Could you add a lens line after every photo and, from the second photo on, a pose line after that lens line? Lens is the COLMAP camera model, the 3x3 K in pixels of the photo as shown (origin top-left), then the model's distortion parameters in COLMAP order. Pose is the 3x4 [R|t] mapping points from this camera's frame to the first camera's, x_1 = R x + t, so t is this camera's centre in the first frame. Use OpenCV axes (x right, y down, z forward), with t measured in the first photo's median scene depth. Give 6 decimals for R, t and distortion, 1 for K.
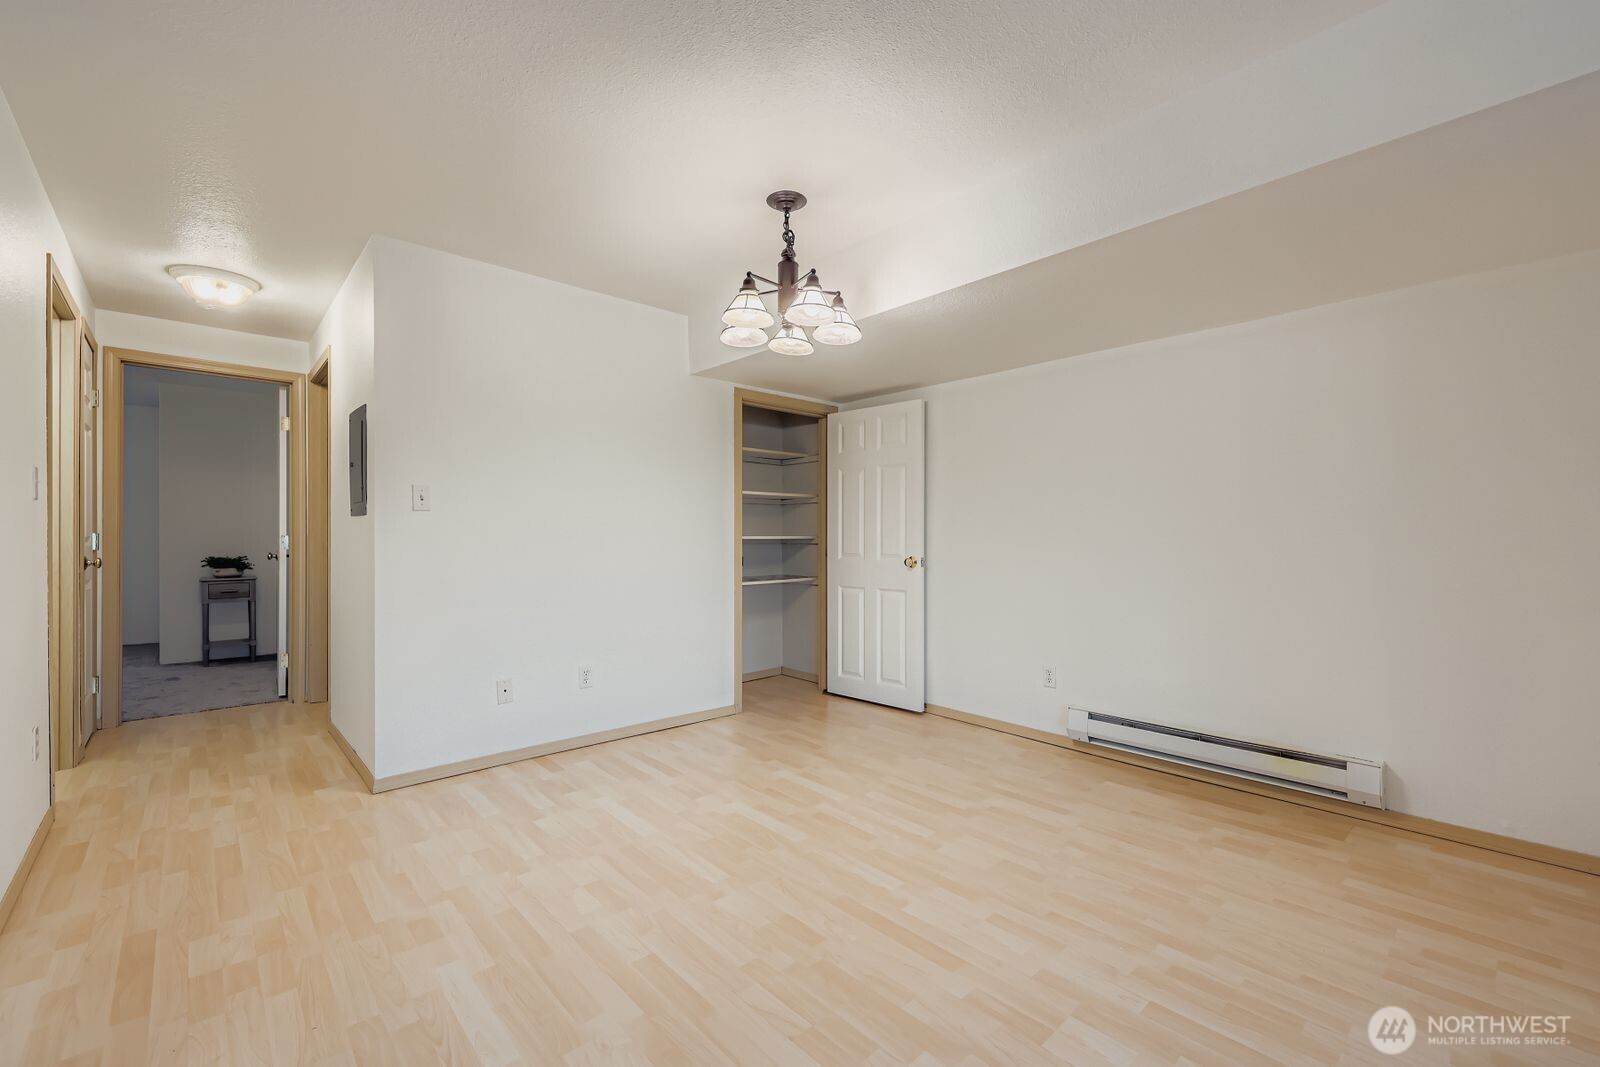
lens RADIAL K [[668.6, 0, 800.7], [0, 668.6, 534.7], [0, 0, 1]] dist [0.001869, -0.000348]
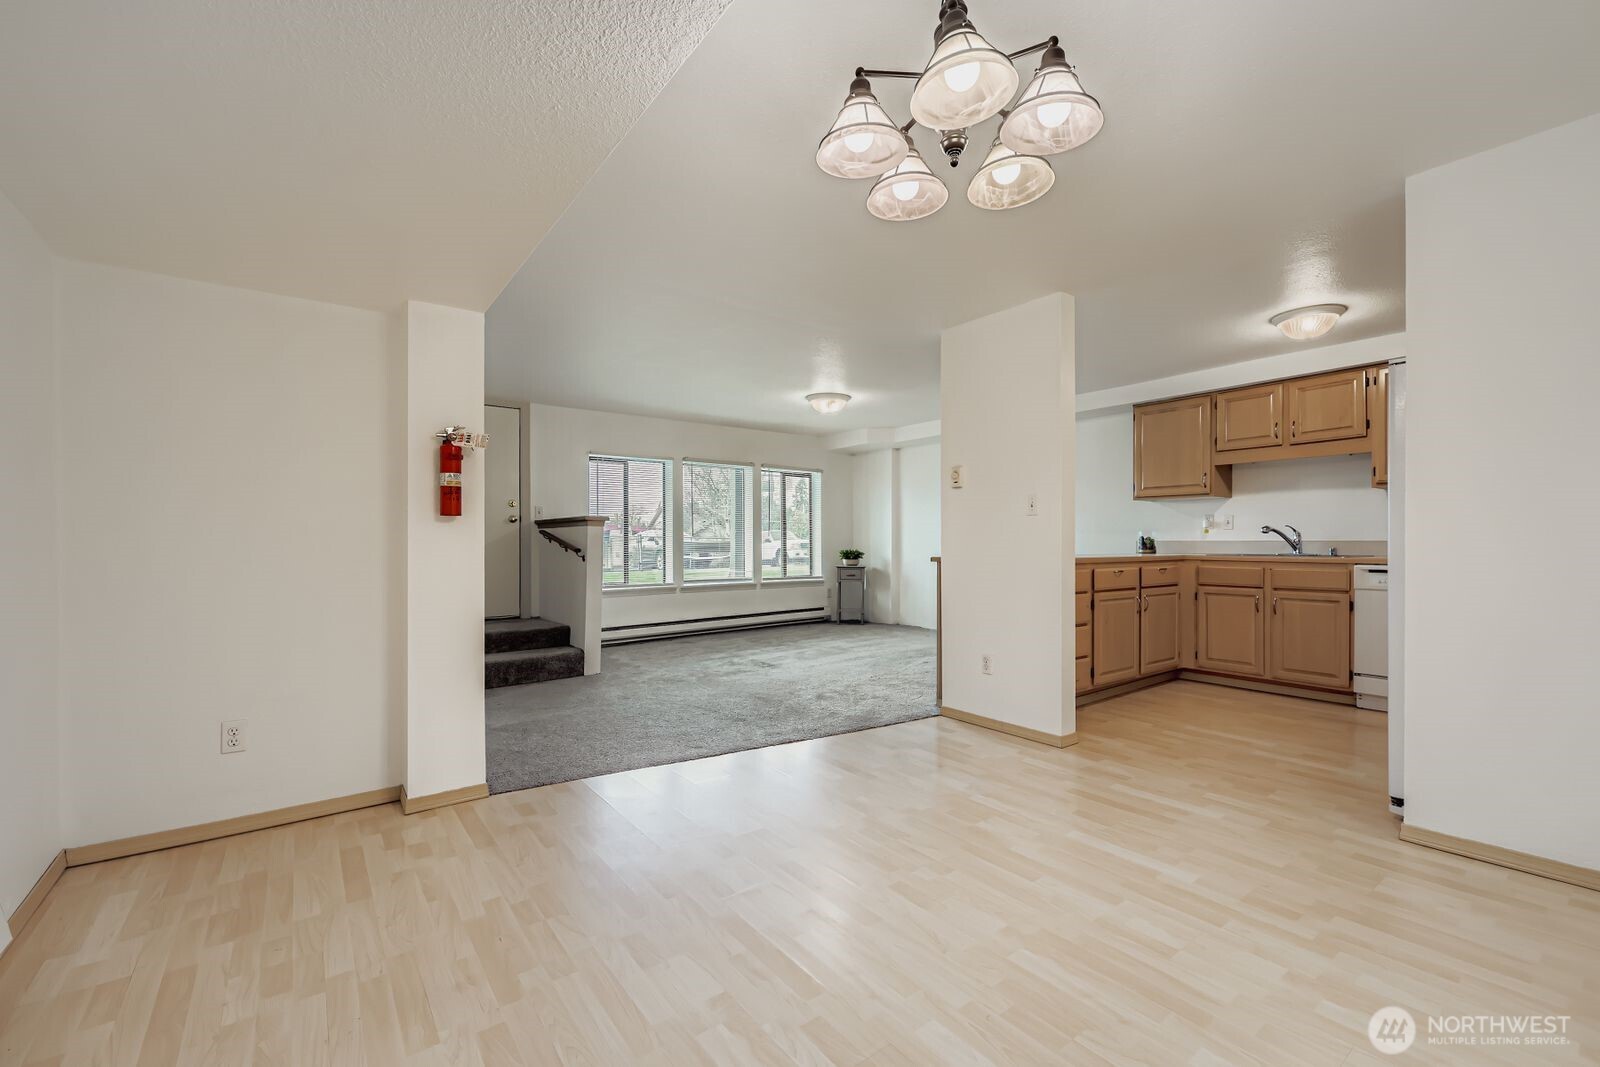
lens RADIAL K [[668.6, 0, 802.6], [0, 668.6, 546.6], [0, 0, 1]] dist [0.001869, -0.000348]
pose [[-0.994856, 0.000732, 0.101296, 0.045697], [0.000911, 0.999998, 0.001725, 0.013095], [-0.101294, 0.001808, -0.994855, 1.474365]]
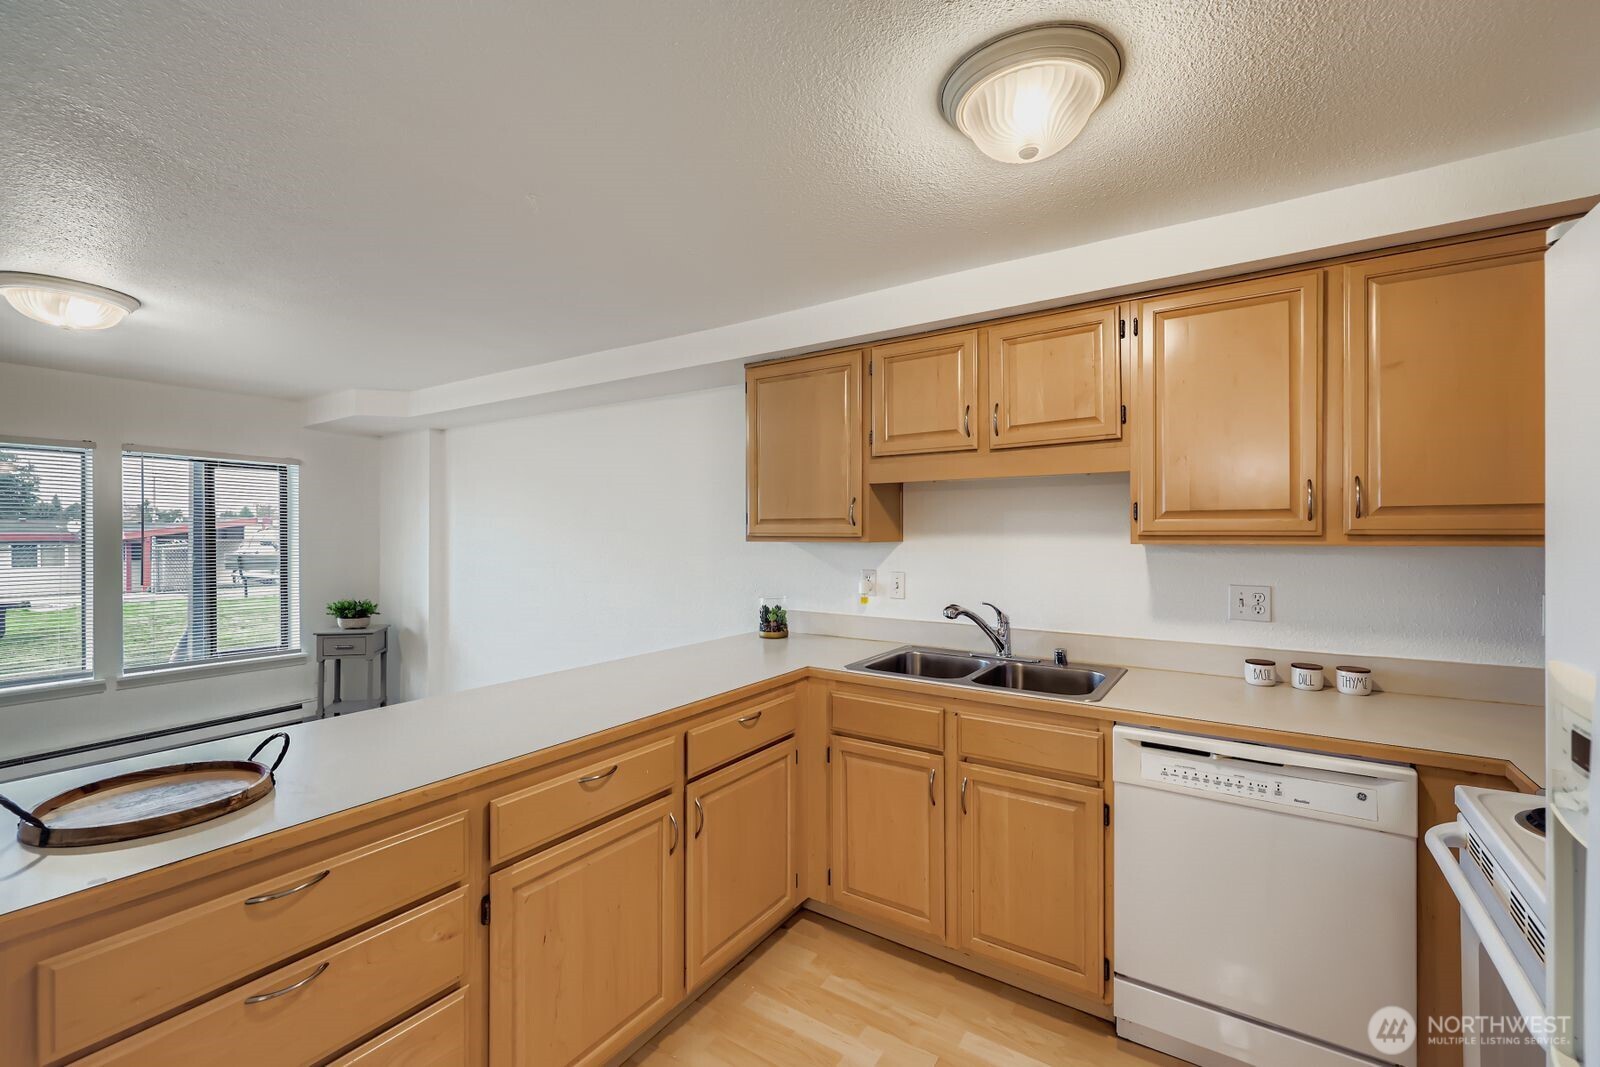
lens RADIAL K [[668.6, 0, 800.6], [0, 668.6, 534.5], [0, 0, 1]] dist [0.001869, -0.000348]
pose [[-0.969683, 0.003374, -0.244343, -0.583018], [0.003706, 0.999993, -0.000902, -0.137088], [0.244338, -0.001780, -0.969689, 0.403655]]
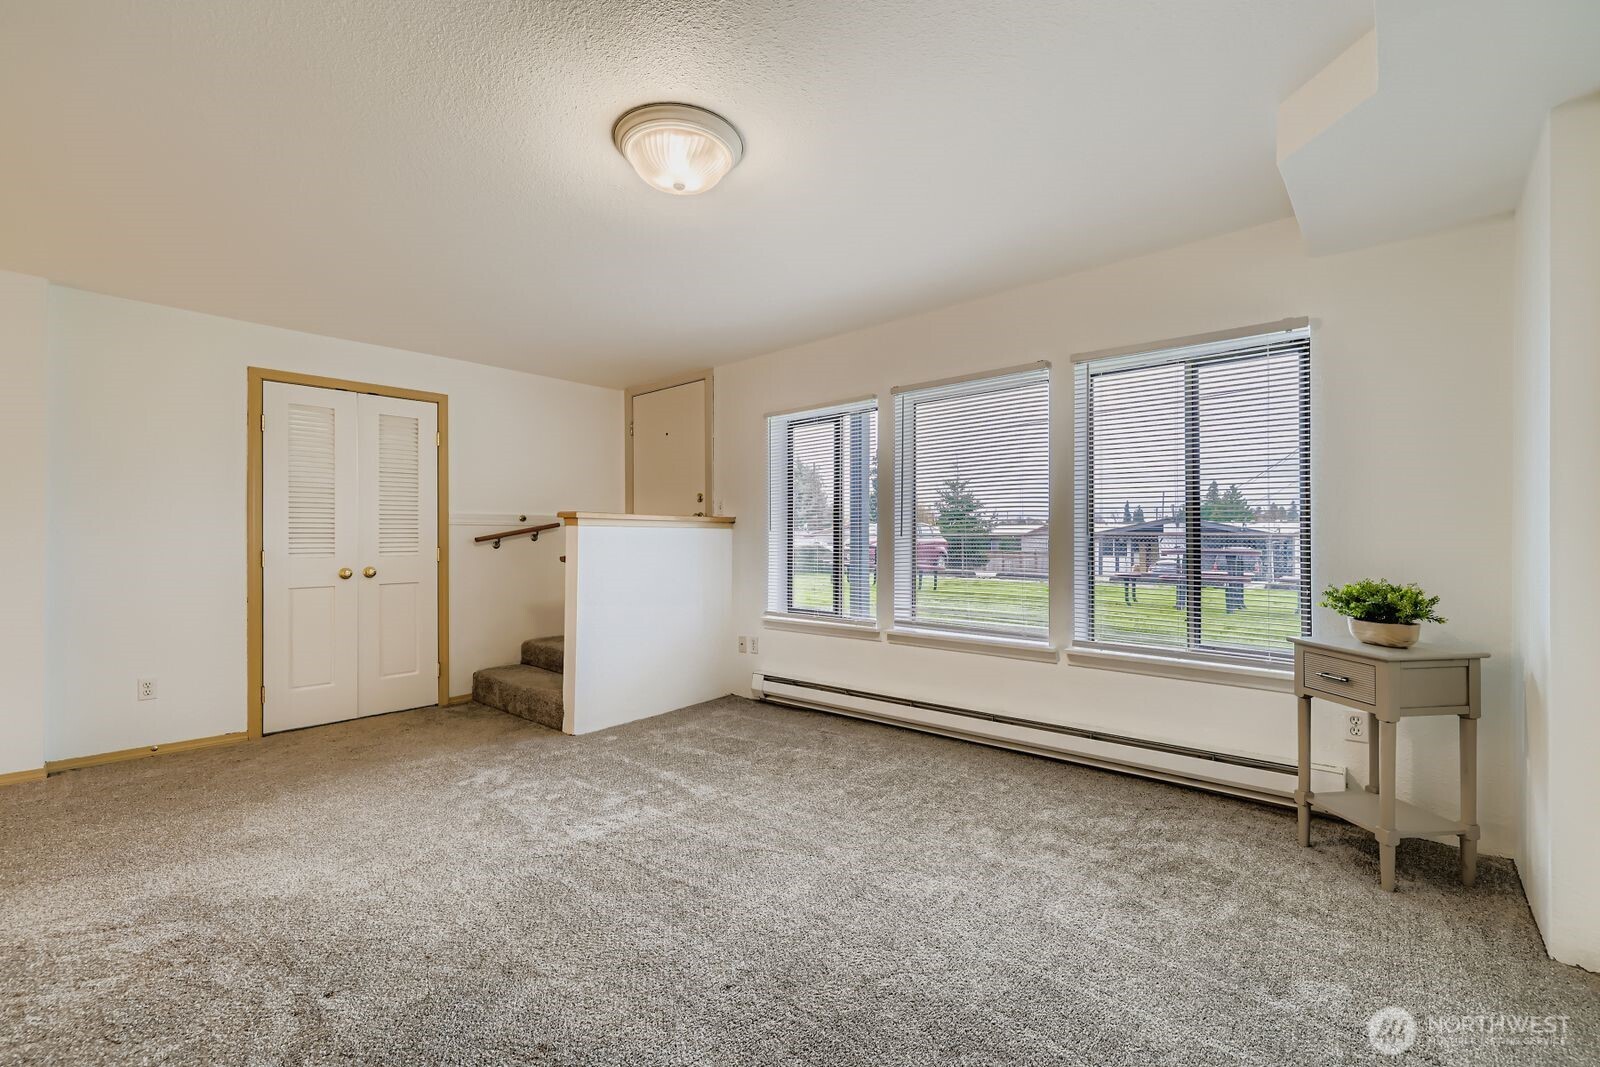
lens RADIAL K [[668.6, 0, 809.7], [0, 668.6, 531.6], [0, 0, 1]] dist [0.001869, -0.000348]
pose [[-0.106301, 0.009108, 0.994292, -0.606379], [-0.002532, 0.999952, -0.009430, -0.022073], [-0.994331, -0.003520, -0.106273, -0.823985]]
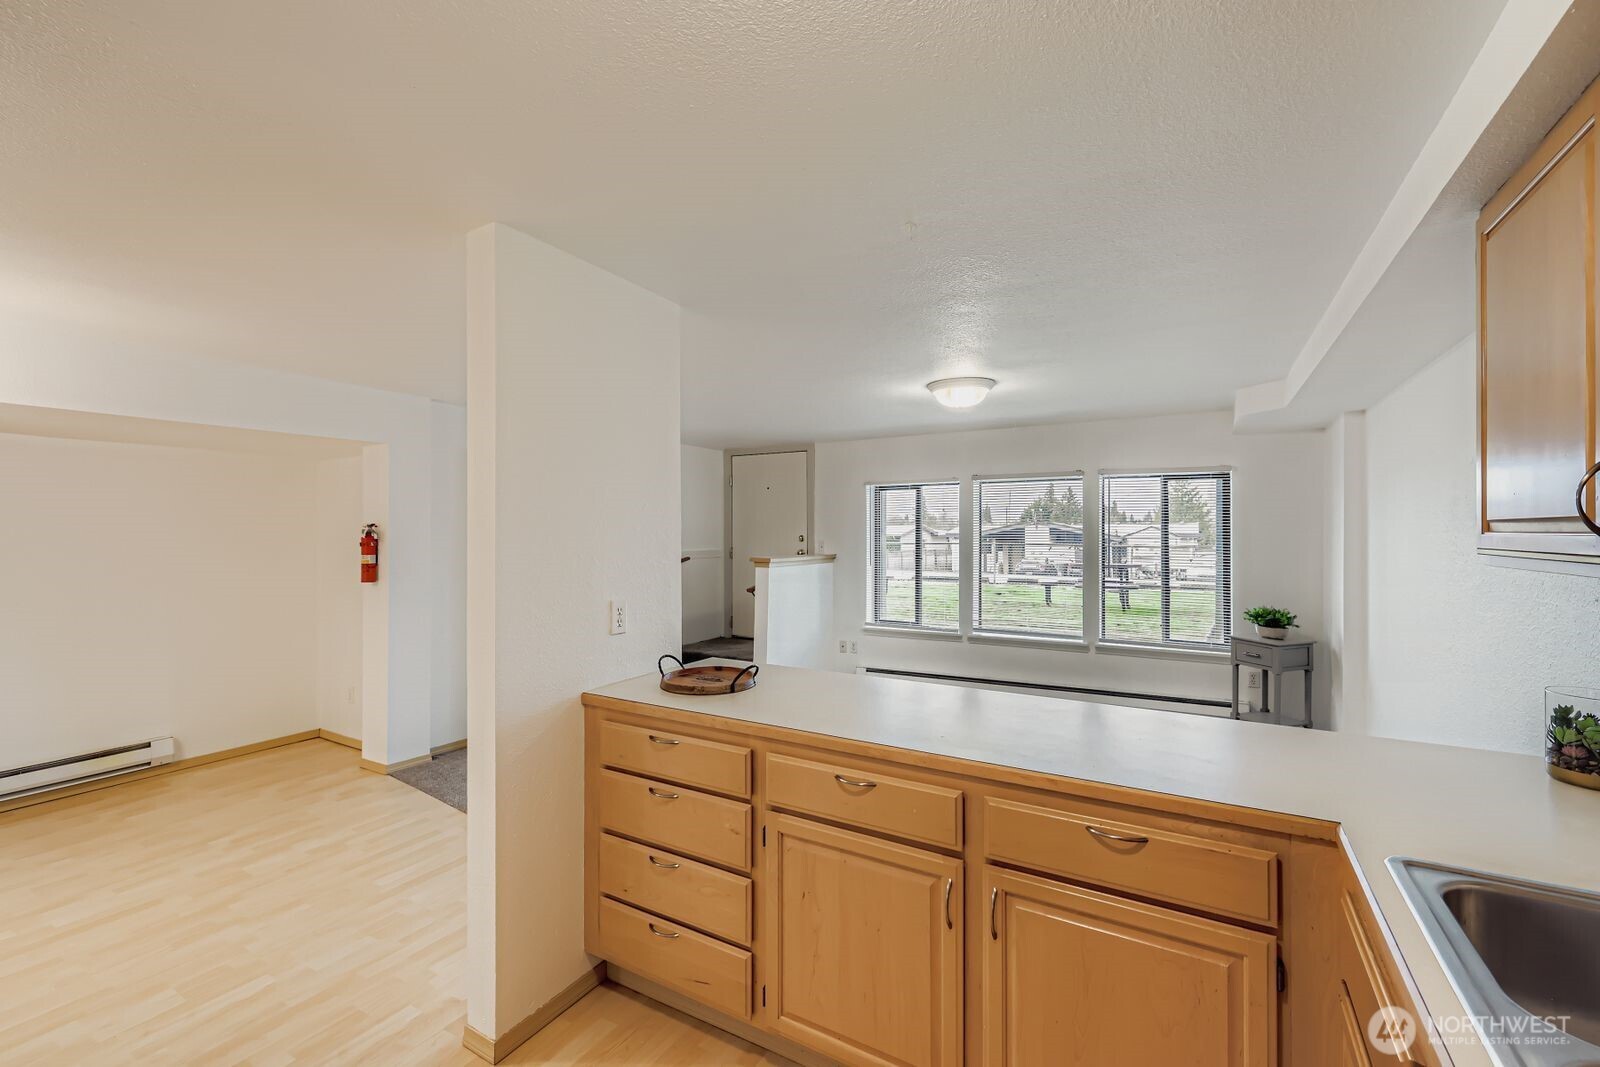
lens RADIAL K [[668.6, 0, 810.7], [0, 668.6, 532.3], [0, 0, 1]] dist [0.001869, -0.000348]
pose [[-0.301582, 0.001849, 0.953438, -1.121112], [-0.004243, 0.999986, -0.003281, -0.149083], [-0.953431, -0.005035, -0.301570, 0.006098]]
